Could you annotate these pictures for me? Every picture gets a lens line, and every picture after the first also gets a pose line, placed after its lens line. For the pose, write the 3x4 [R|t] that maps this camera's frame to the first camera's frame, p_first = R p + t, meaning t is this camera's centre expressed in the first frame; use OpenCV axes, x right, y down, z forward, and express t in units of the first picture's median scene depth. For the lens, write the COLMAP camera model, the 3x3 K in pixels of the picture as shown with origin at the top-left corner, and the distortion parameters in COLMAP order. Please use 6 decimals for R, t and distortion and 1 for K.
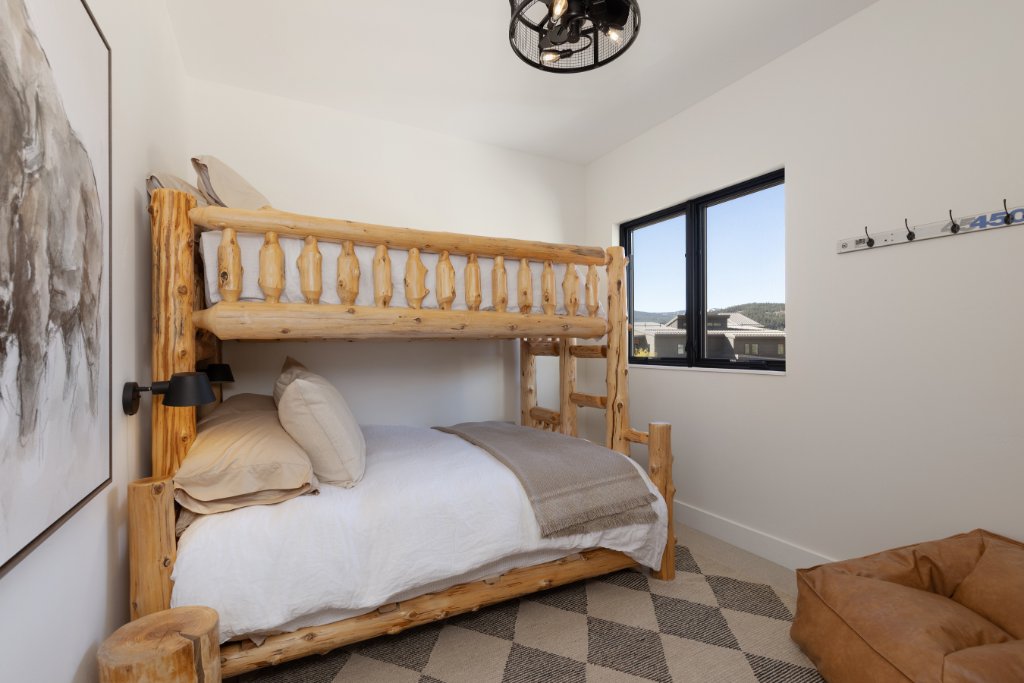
lens RADIAL K [[455.3, 0, 511.0], [0, 455.3, 344.6], [0, 0, 1]] dist [-0.003000, -0.000938]
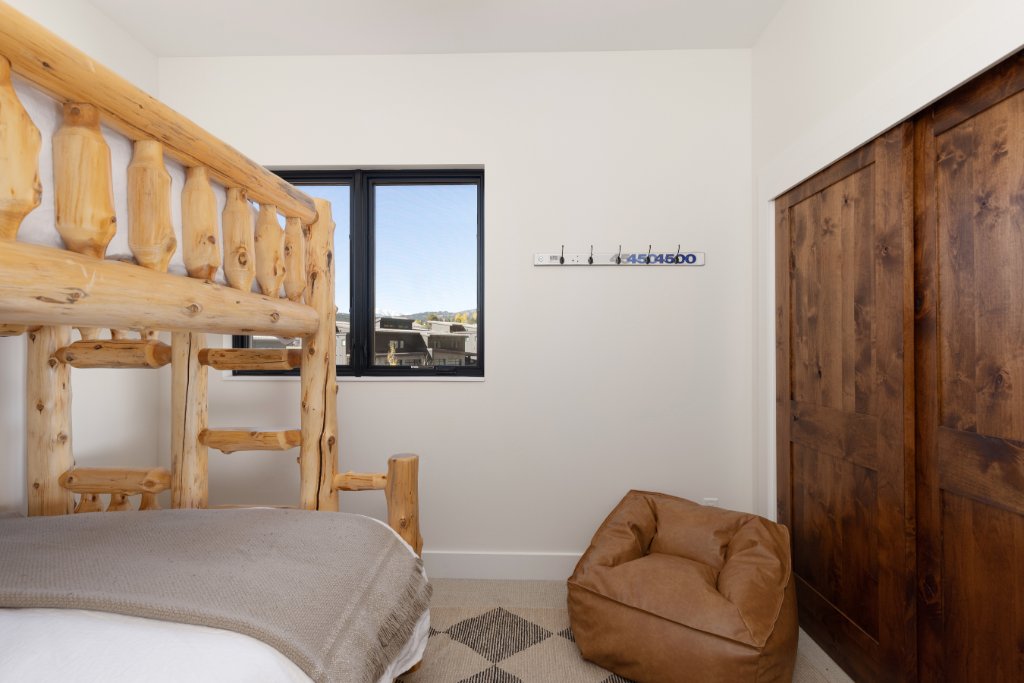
lens RADIAL K [[455.3, 0, 513.3], [0, 455.3, 342.7], [0, 0, 1]] dist [-0.003000, -0.000938]
pose [[0.495473, 0.017796, 0.868441, -0.215724], [-0.007908, 0.999841, -0.015976, 0.000612], [-0.868587, 0.001048, 0.495535, 0.463770]]
